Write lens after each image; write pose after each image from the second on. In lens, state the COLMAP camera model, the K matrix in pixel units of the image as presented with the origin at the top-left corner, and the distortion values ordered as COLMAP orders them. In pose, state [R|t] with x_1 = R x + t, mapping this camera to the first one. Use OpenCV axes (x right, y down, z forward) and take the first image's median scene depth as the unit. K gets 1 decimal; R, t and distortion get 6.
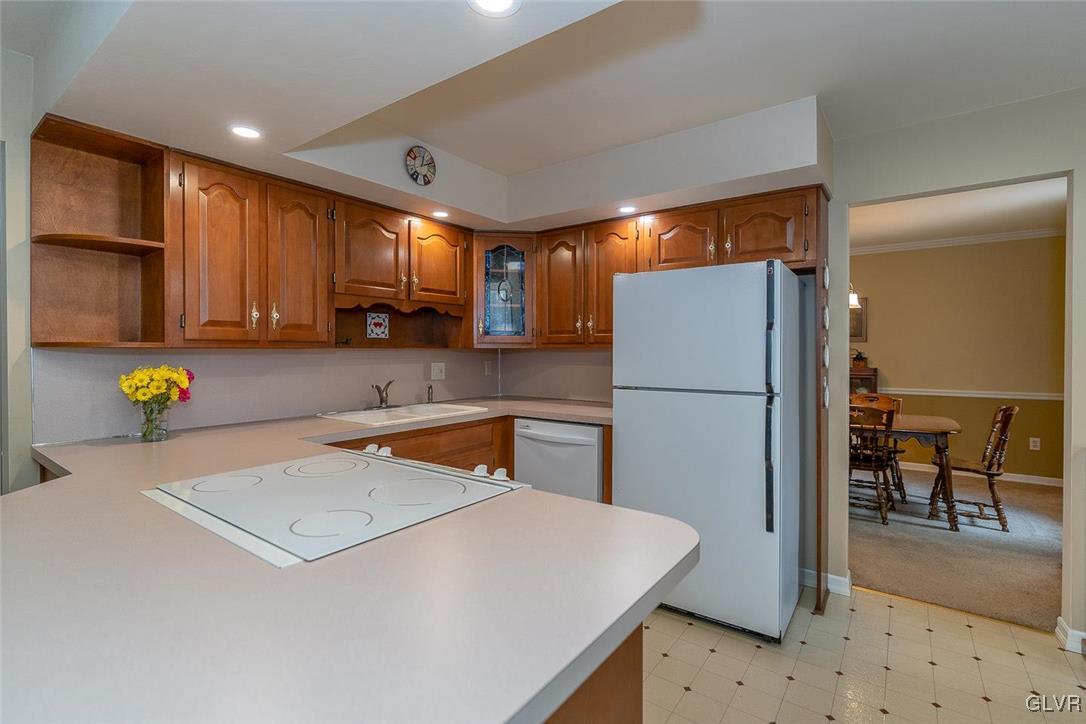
lens RADIAL K [[490.5, 0, 540.4], [0, 490.5, 360.6], [0, 0, 1]] dist [-0.001903, 0.000840]
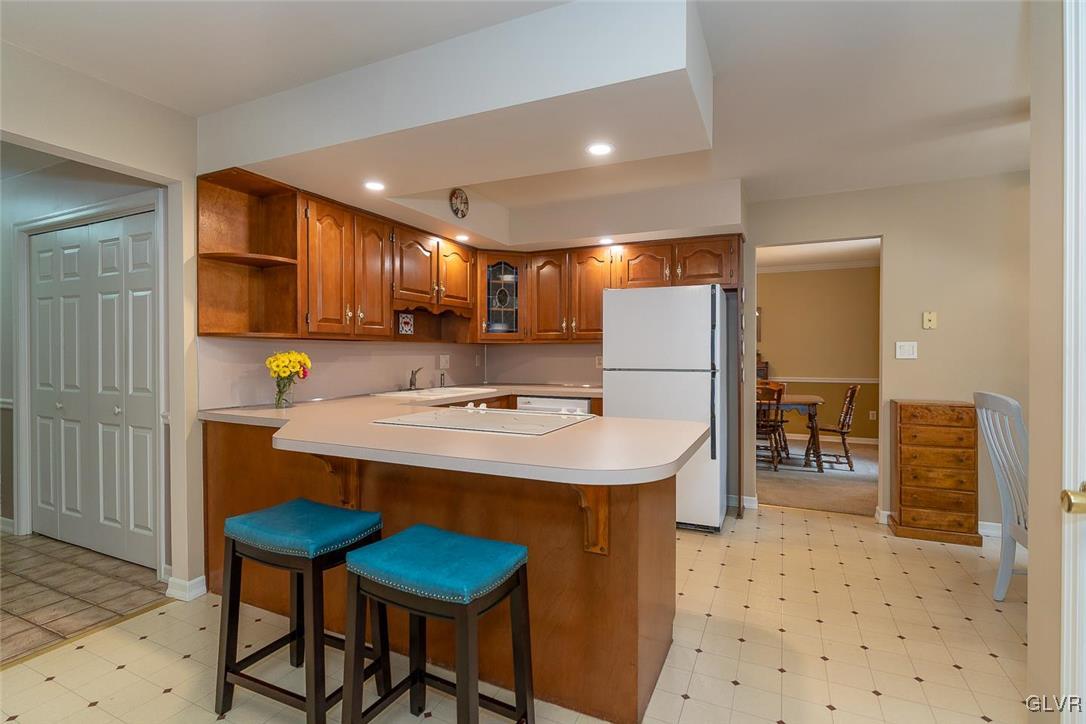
lens RADIAL K [[506.0, 0, 519.5], [0, 506.0, 362.2], [0, 0, 1]] dist [-0.000368, -0.000002]
pose [[0.987166, 0.000260, 0.159700, -0.279996], [0.000392, 0.999992, -0.004051, 0.034010], [-0.159700, 0.004061, 0.987157, -0.344103]]
